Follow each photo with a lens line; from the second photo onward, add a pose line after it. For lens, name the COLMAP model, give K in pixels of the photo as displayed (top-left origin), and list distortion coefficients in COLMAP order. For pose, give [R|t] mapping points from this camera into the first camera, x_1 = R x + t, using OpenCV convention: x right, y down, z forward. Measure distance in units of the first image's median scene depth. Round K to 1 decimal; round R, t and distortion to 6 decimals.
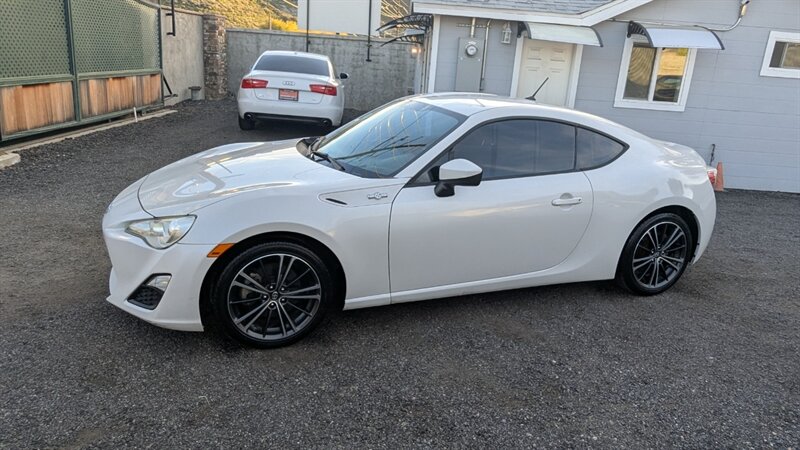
lens RADIAL K [[558.8, 0, 396.6], [0, 558.8, 219.5], [0, 0, 1]] dist [0.004929, -0.009142]
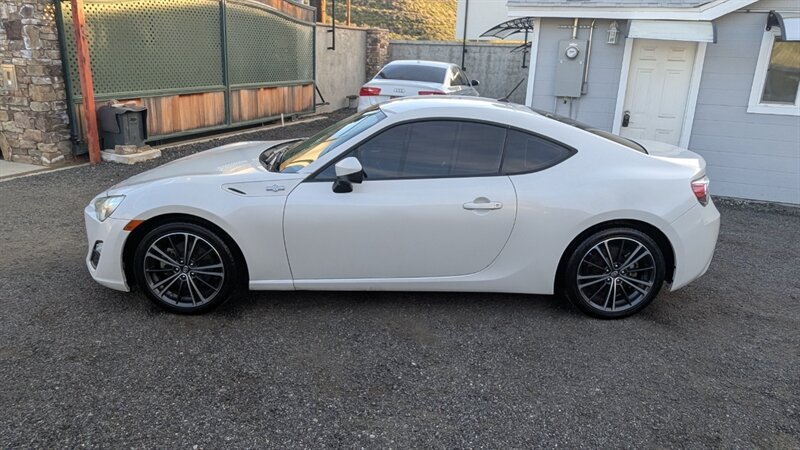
lens RADIAL K [[558.8, 0, 396.6], [0, 558.8, 219.5], [0, 0, 1]] dist [0.004929, -0.009142]
pose [[0.934532, 0.066417, -0.349626, 0.208070], [-0.071779, 0.997418, -0.002386, 0.001583], [0.348564, 0.027326, 0.936887, 0.020802]]
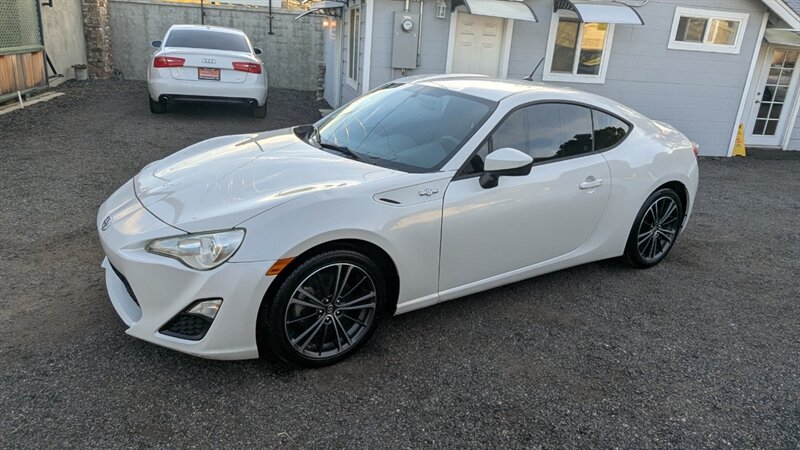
lens RADIAL K [[558.8, 0, 396.6], [0, 558.8, 219.5], [0, 0, 1]] dist [0.004929, -0.009142]
pose [[0.978506, -0.068203, 0.194611, -0.097892], [0.058771, 0.996818, 0.053845, -0.017997], [-0.197664, -0.041250, 0.979401, 0.033368]]
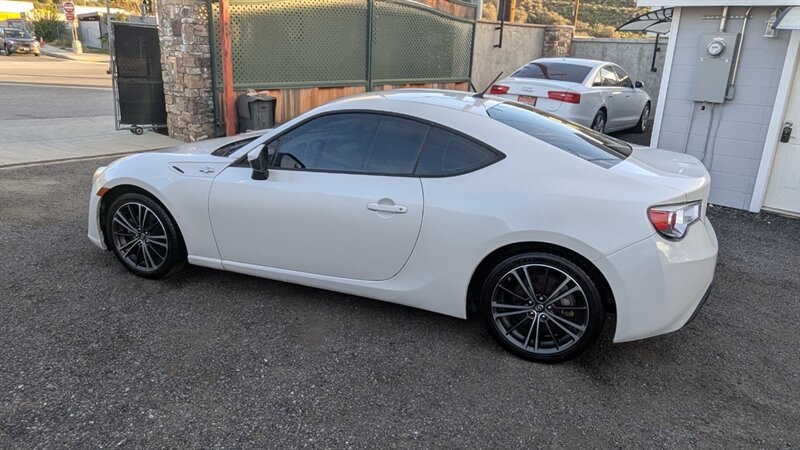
lens RADIAL K [[558.8, 0, 396.6], [0, 558.8, 219.5], [0, 0, 1]] dist [0.004929, -0.009142]
pose [[0.727204, 0.164974, -0.666302, 0.372189], [-0.181776, 0.982318, 0.044828, -0.023301], [0.661916, 0.088518, 0.744334, 0.149037]]
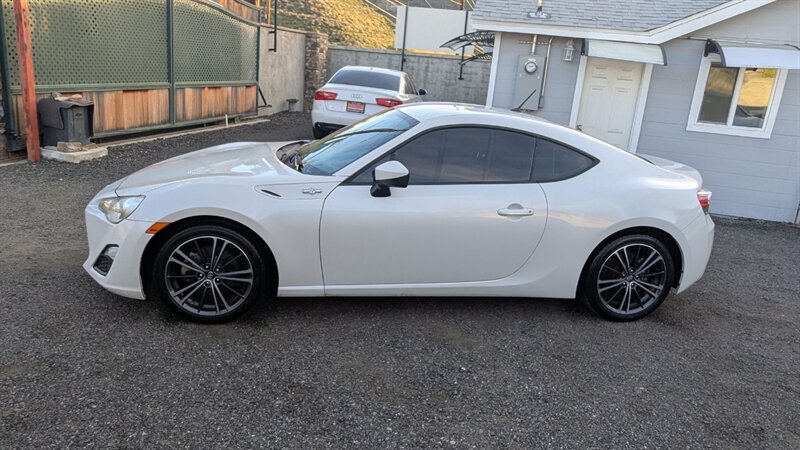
lens RADIAL K [[558.8, 0, 396.6], [0, 558.8, 219.5], [0, 0, 1]] dist [0.004929, -0.009142]
pose [[0.976263, 0.072660, -0.204036, 0.124540], [-0.079697, 0.996467, -0.026475, 0.009568], [0.201391, 0.042108, 0.978605, -0.001577]]
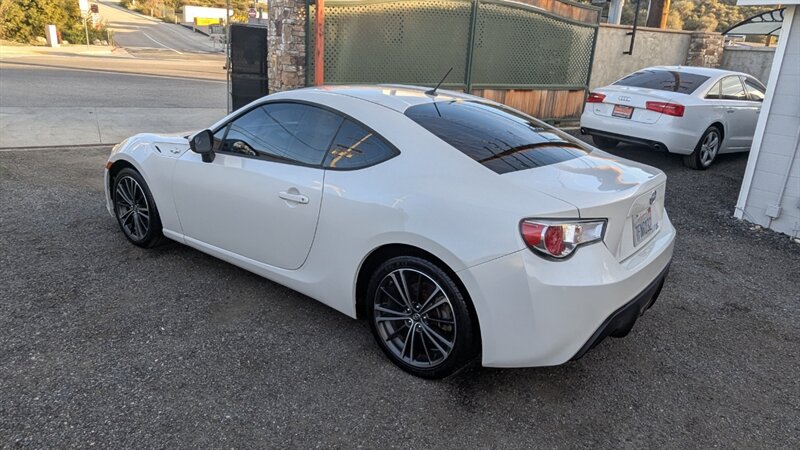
lens RADIAL K [[558.8, 0, 396.6], [0, 558.8, 219.5], [0, 0, 1]] dist [0.004929, -0.009142]
pose [[0.502230, 0.219202, -0.836490, 0.465925], [-0.262148, 0.960411, 0.094282, -0.051236], [0.824041, 0.171933, 0.539811, 0.274630]]
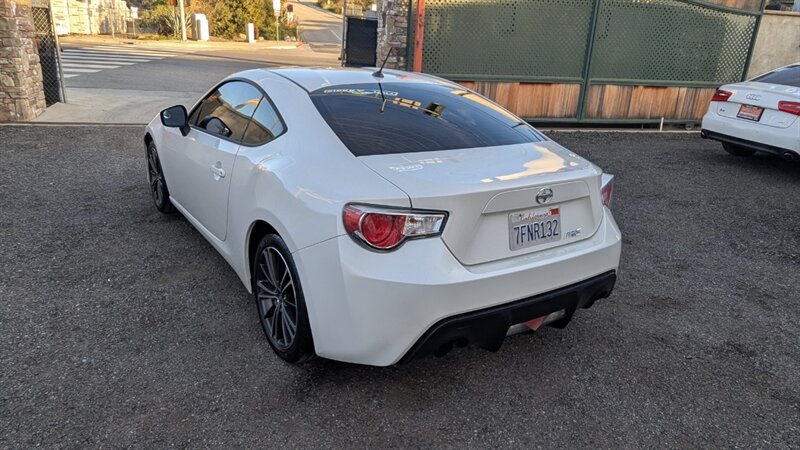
lens RADIAL K [[558.8, 0, 396.6], [0, 558.8, 219.5], [0, 0, 1]] dist [0.004929, -0.009142]
pose [[0.211031, 0.257322, -0.943001, 0.516185], [-0.308727, 0.932892, 0.185474, -0.089917], [0.927445, 0.251989, 0.276311, 0.428415]]
